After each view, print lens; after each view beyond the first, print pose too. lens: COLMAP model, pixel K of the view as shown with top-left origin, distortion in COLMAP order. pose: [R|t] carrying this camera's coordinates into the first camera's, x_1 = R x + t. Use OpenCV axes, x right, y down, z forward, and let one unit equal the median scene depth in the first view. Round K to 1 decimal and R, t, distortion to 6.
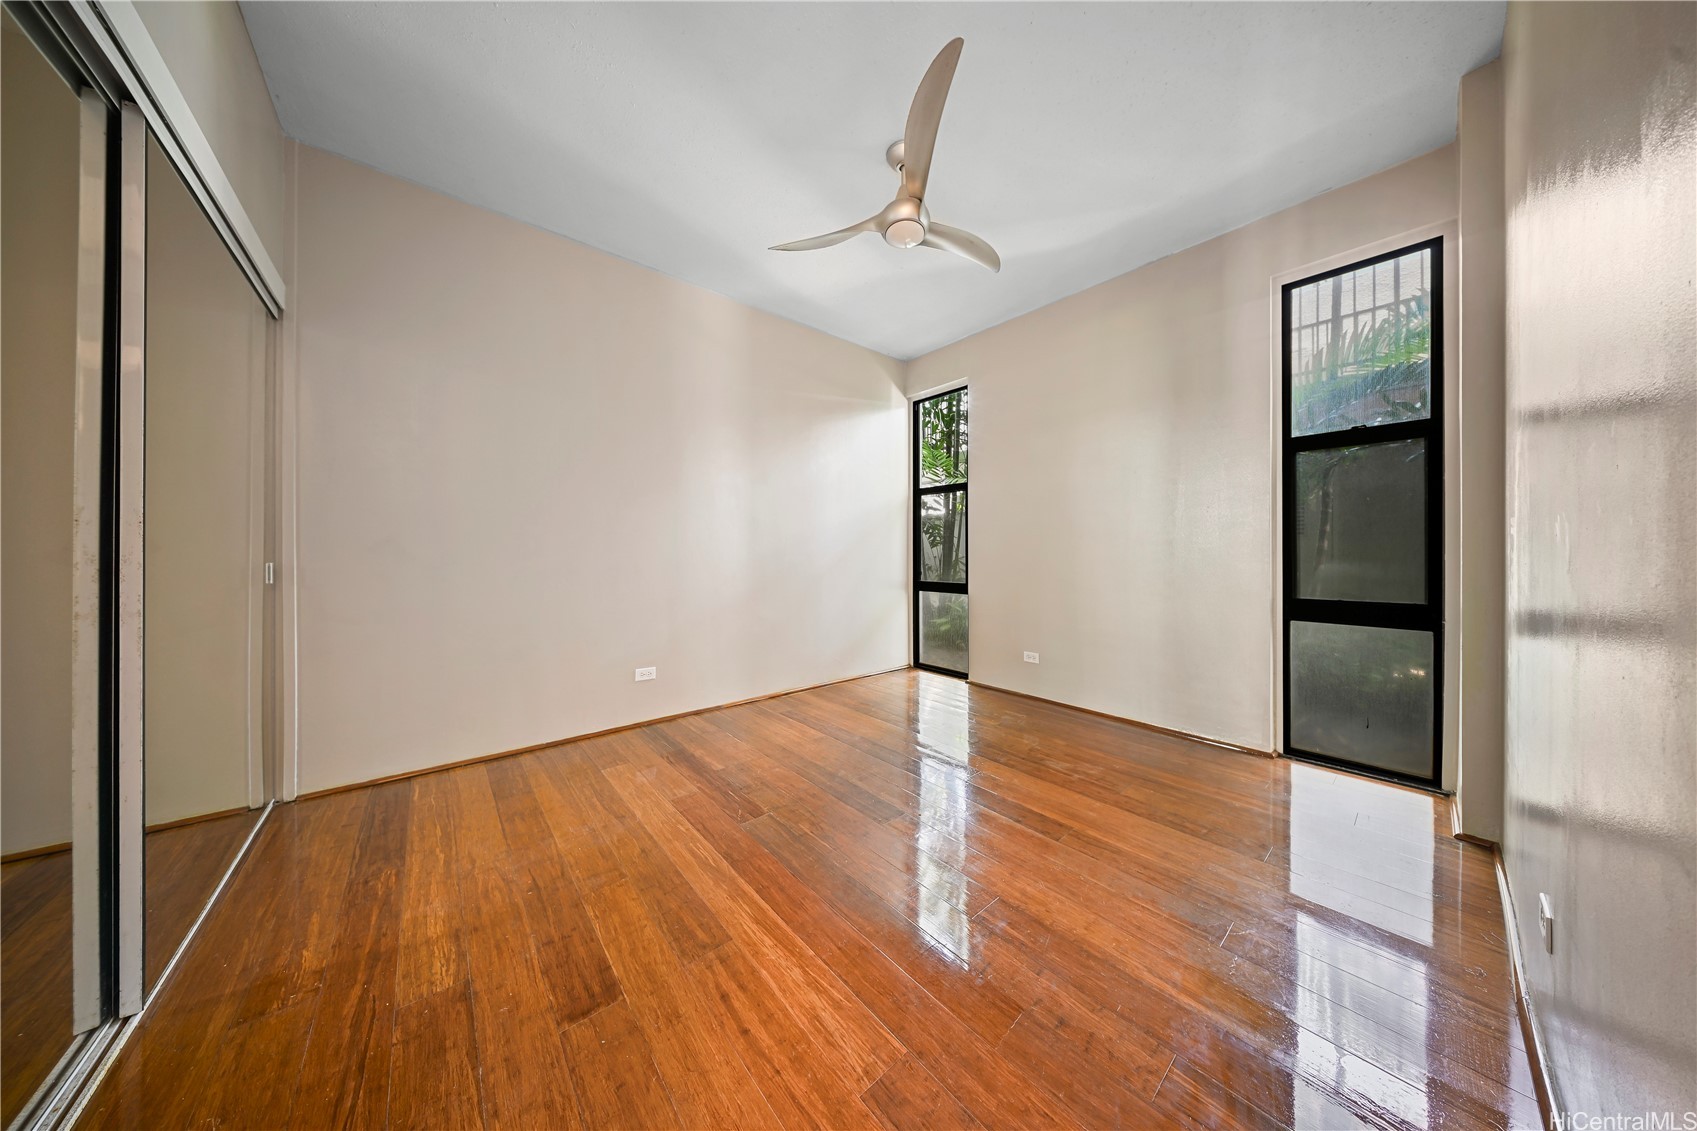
lens RADIAL K [[498.8, 0, 842.7], [0, 498.8, 552.1], [0, 0, 1]] dist [0.001920, -0.000235]
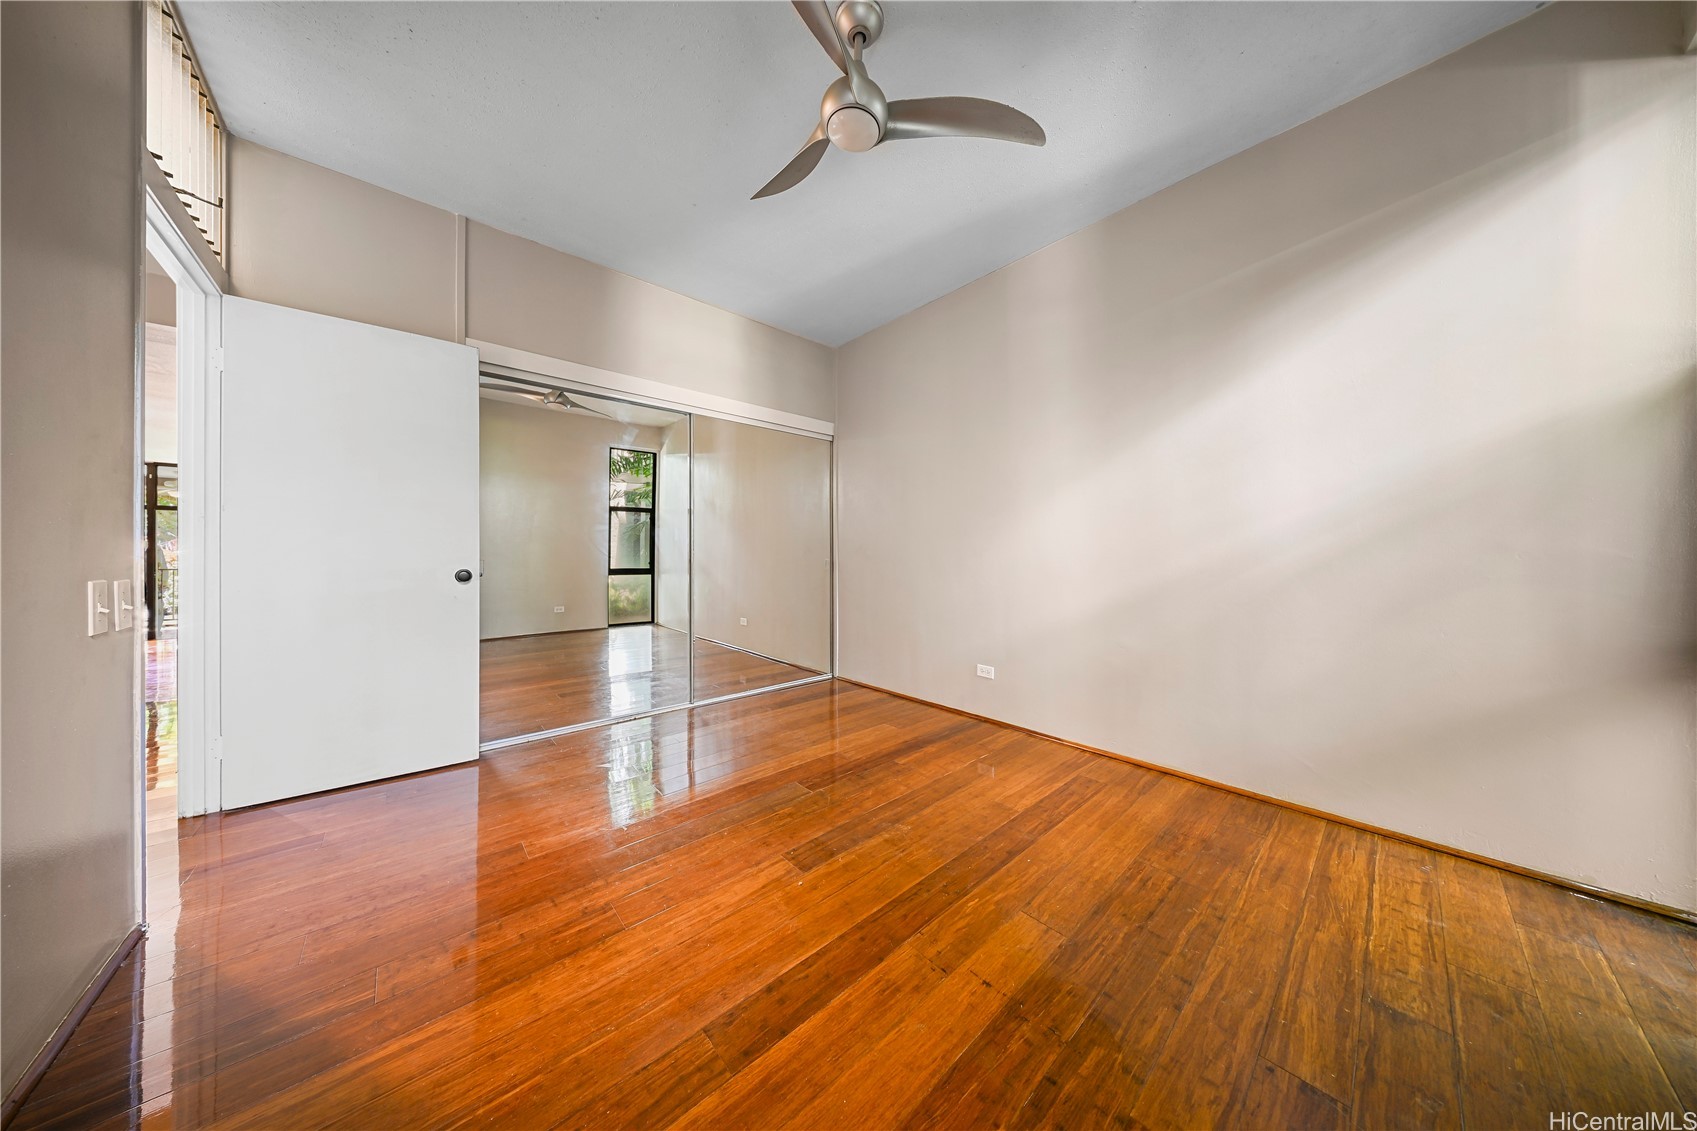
lens RADIAL K [[498.8, 0, 852.9], [0, 498.8, 553.4], [0, 0, 1]] dist [0.001920, -0.000235]
pose [[0.039276, 0.005598, -0.999213, 0.780257], [-0.001341, 0.999984, 0.005549, -0.003303], [0.999227, 0.001122, 0.039283, 0.866804]]
